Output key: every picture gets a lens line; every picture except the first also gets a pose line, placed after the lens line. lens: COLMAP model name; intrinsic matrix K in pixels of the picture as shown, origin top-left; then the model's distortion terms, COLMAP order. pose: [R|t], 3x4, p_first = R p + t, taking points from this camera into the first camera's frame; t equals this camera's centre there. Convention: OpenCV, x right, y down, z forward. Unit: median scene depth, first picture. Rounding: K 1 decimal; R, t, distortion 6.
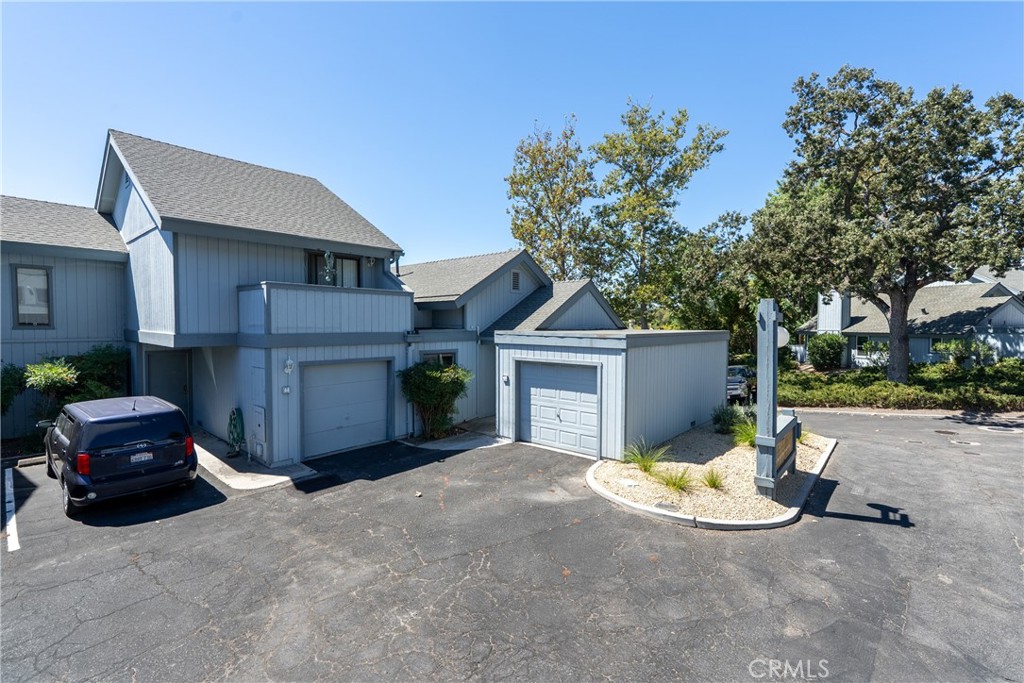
lens RADIAL K [[465.3, 0, 512.0], [0, 465.3, 341.5], [0, 0, 1]] dist [-0.000116, 0.000597]
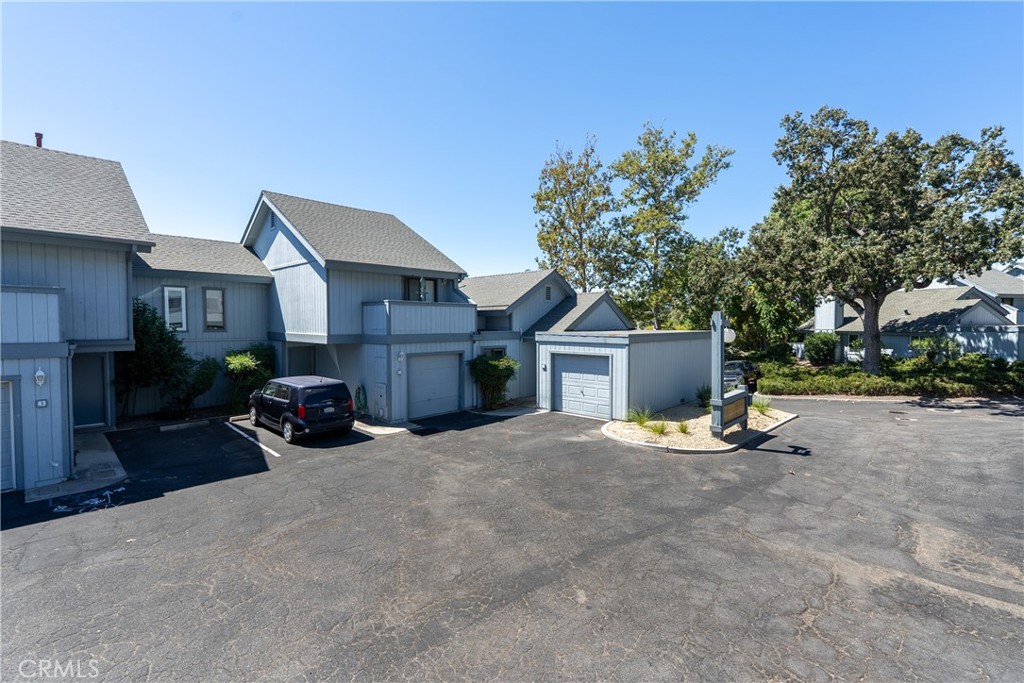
lens RADIAL K [[465.3, 0, 512.0], [0, 465.3, 341.5], [0, 0, 1]] dist [-0.000116, 0.000597]
pose [[0.999053, -0.002828, -0.043422, -0.031408], [0.002892, 0.999995, 0.001411, 0.002327], [0.043418, -0.001535, 0.999056, -0.255404]]
